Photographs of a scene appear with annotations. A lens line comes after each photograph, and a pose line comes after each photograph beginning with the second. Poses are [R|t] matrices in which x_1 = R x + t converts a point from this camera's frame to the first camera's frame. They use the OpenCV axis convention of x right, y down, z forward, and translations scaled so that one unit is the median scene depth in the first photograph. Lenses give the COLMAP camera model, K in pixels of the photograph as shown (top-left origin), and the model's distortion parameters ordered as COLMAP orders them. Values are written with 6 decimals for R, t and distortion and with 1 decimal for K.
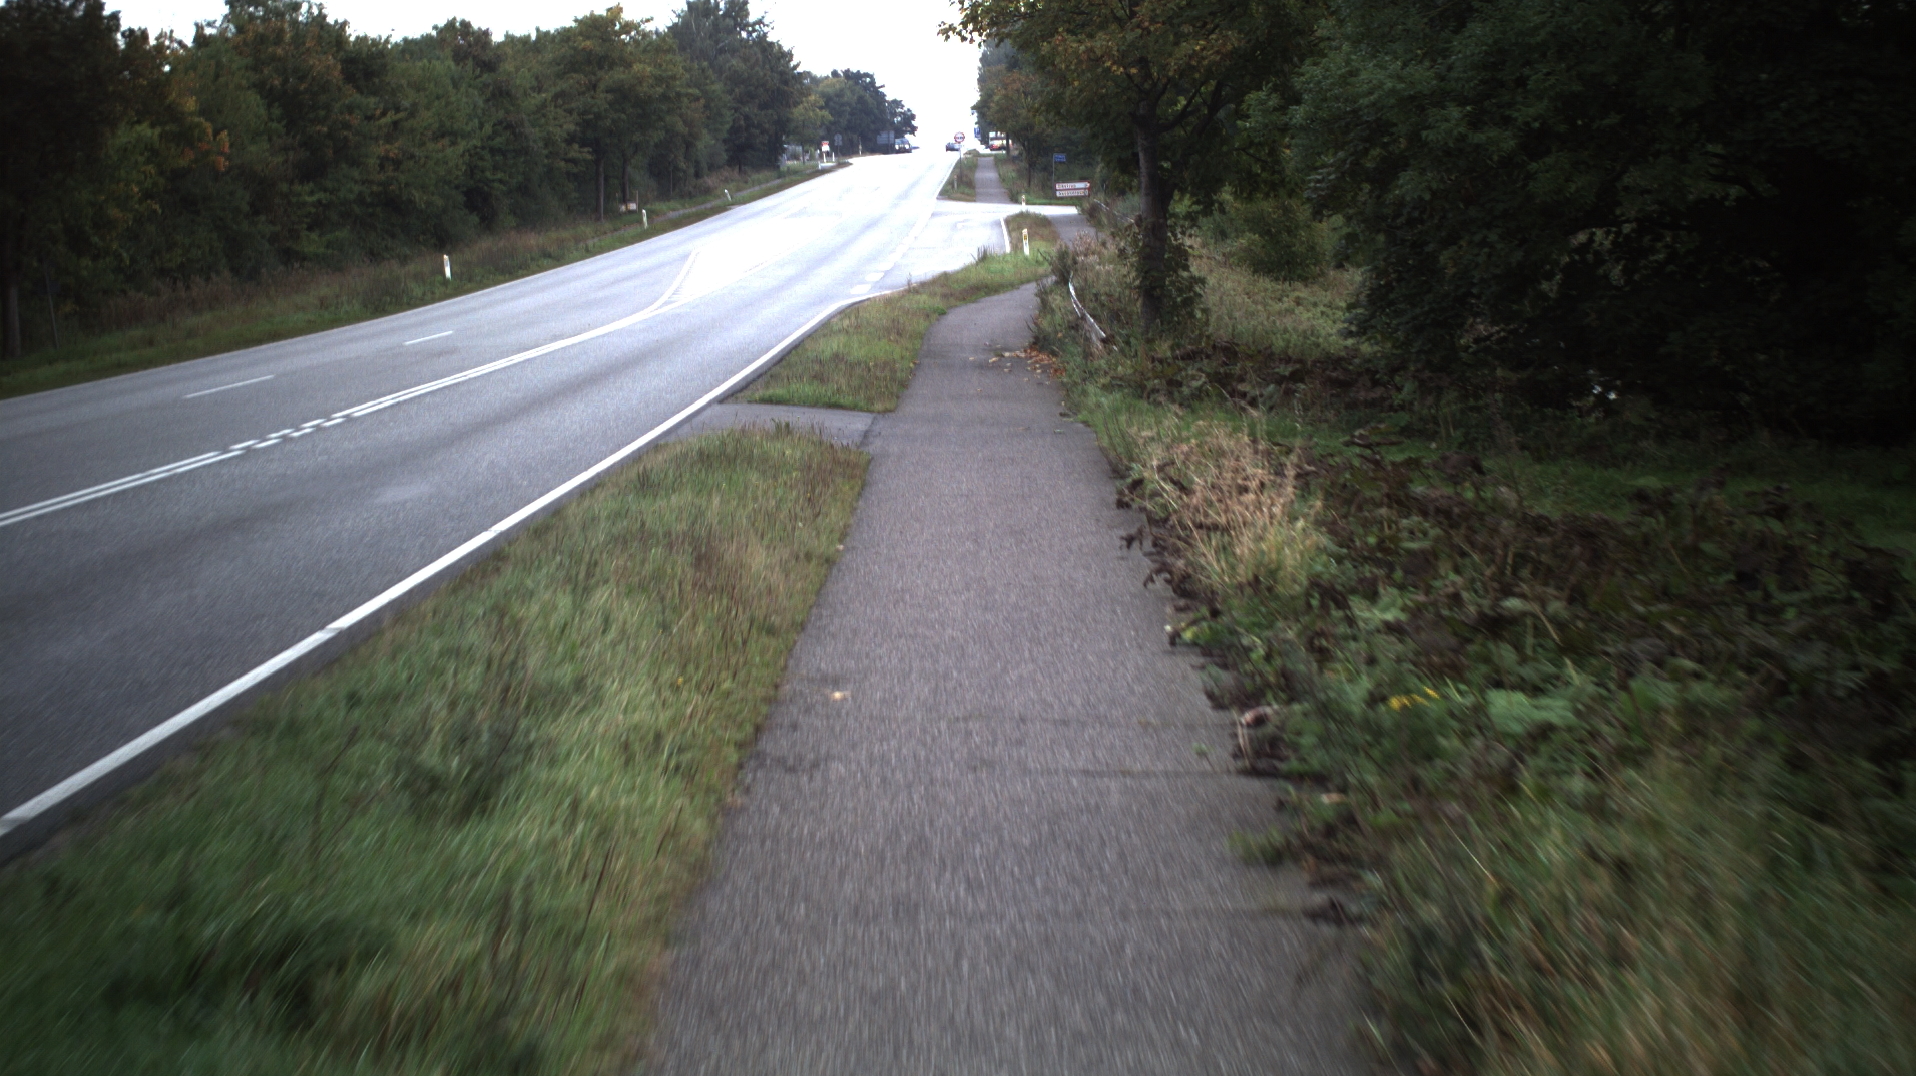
lens RADIAL K [[13456.7, 0, 958.5], [0, 13456.7, 518.3], [0, 0, 1]] dist [-3.261751, 0.000000]
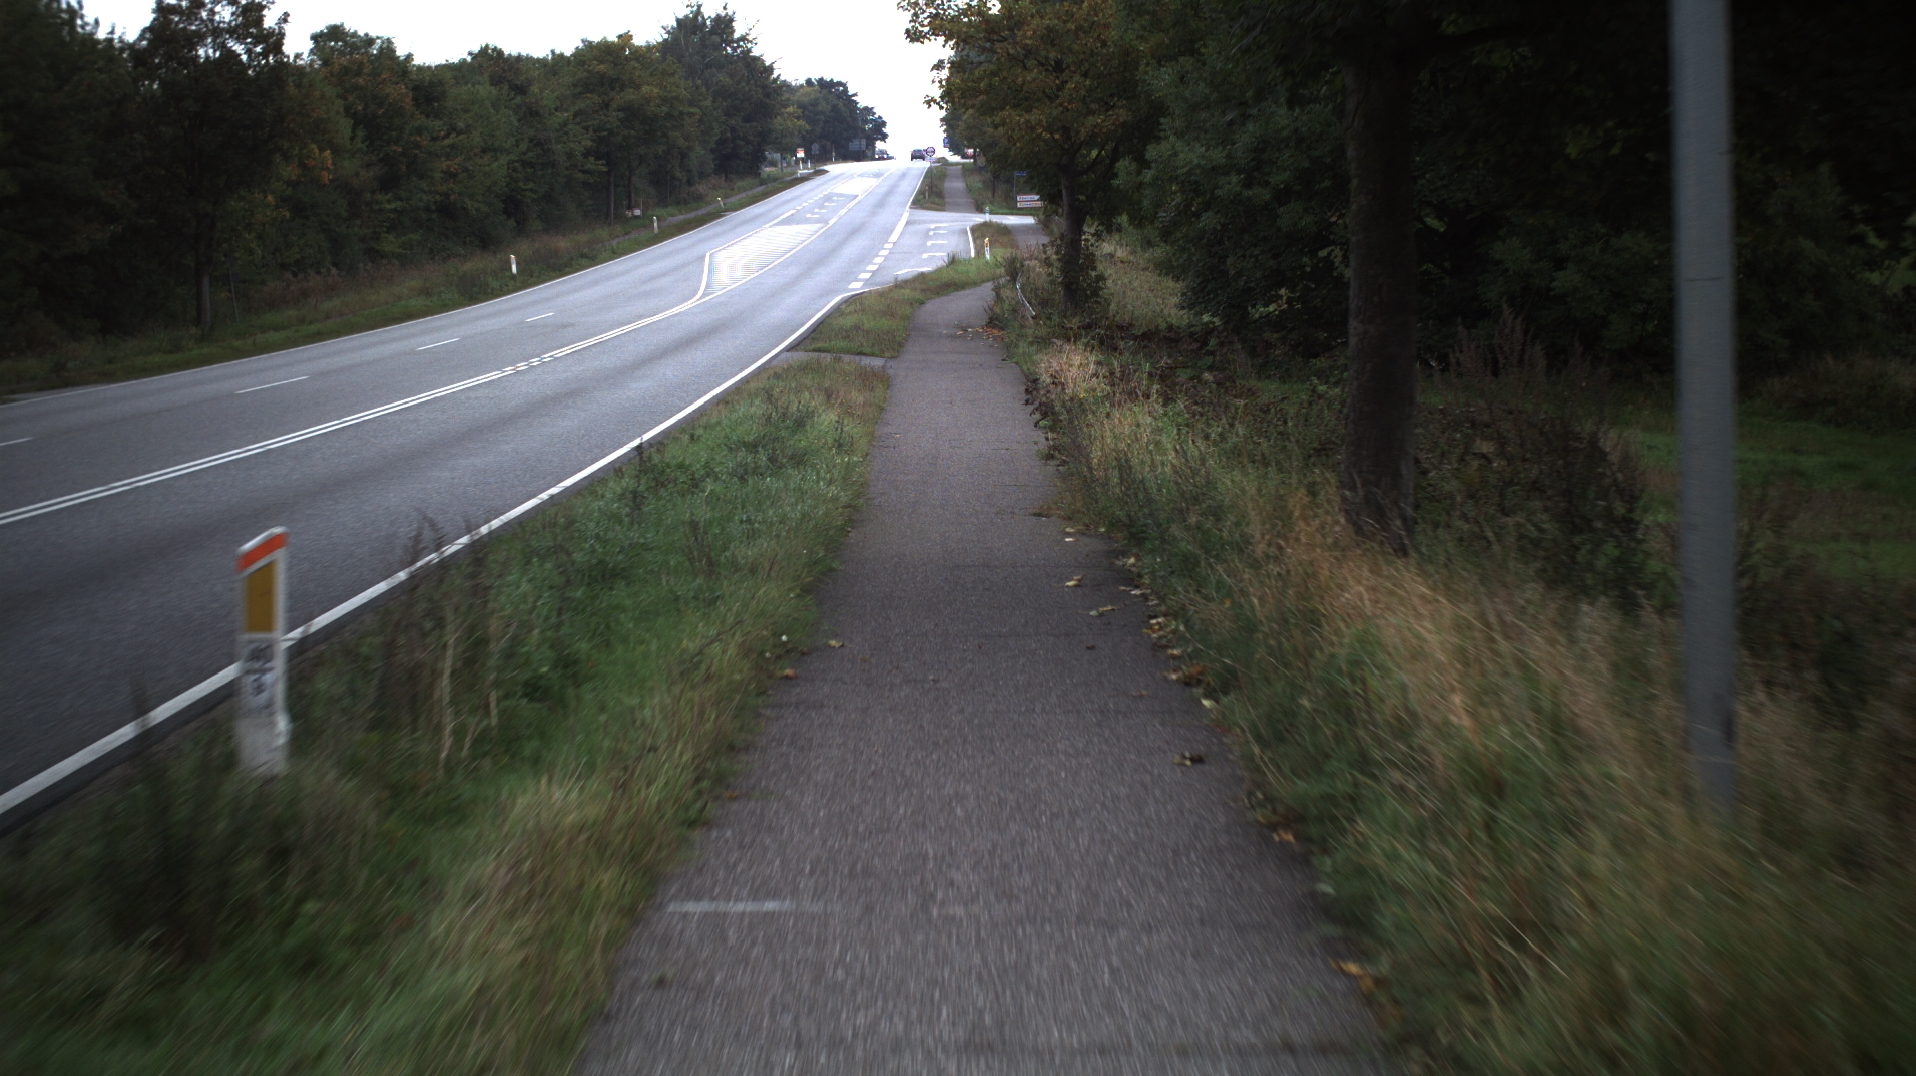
lens RADIAL K [[13456.7, 0, 950.5], [0, 13456.7, 548.9], [0, 0, 1]] dist [-3.261751, 0.000000]
pose [[0.999949, 0.009898, 0.002095, -0.001203], [-0.009902, 0.999949, 0.002028, 0.008425], [-0.002075, -0.002048, 0.999996, -0.436183]]
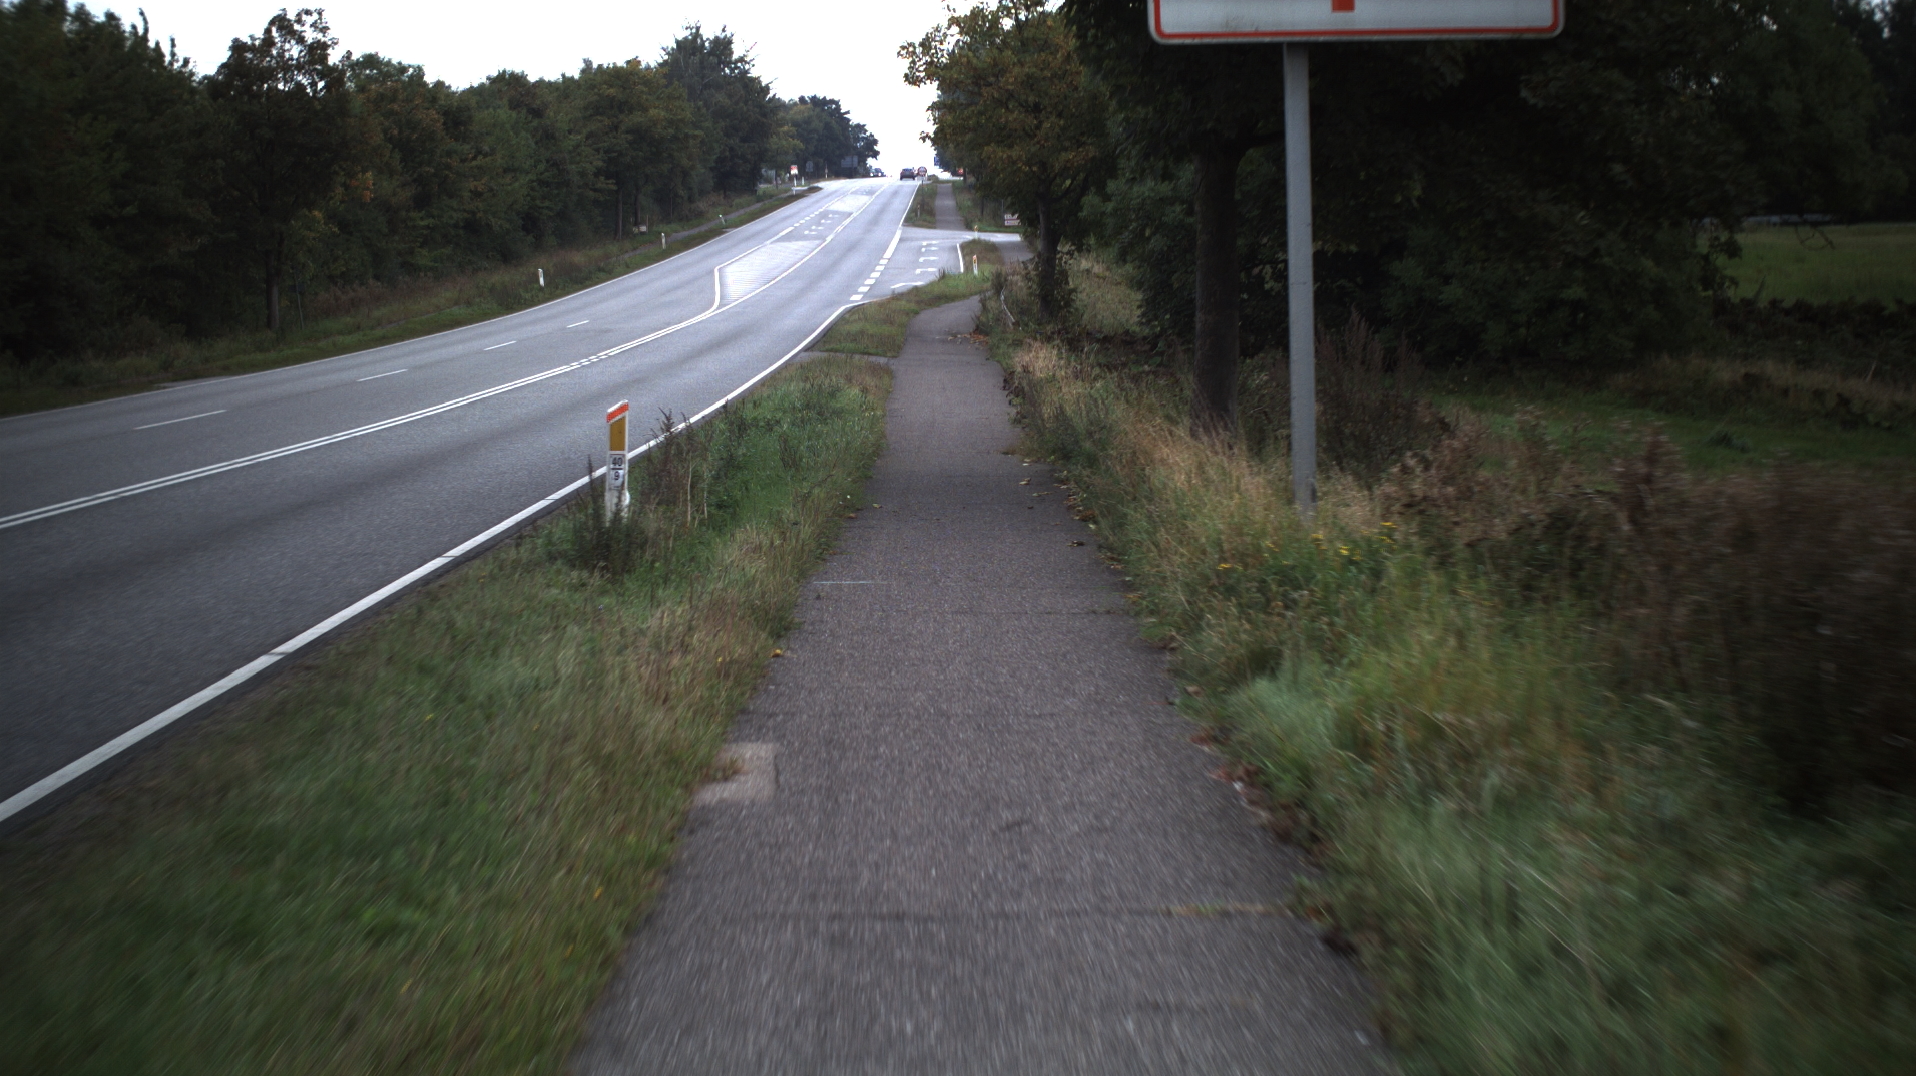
lens RADIAL K [[13456.7, 0, 961.1], [0, 13456.7, 543.0], [0, 0, 1]] dist [-3.261751, 0.000000]
pose [[0.999895, 0.014040, 0.003723, -0.001910], [-0.014041, 0.999901, 0.000420, 0.012744], [-0.003717, -0.000472, 0.999993, -0.655383]]
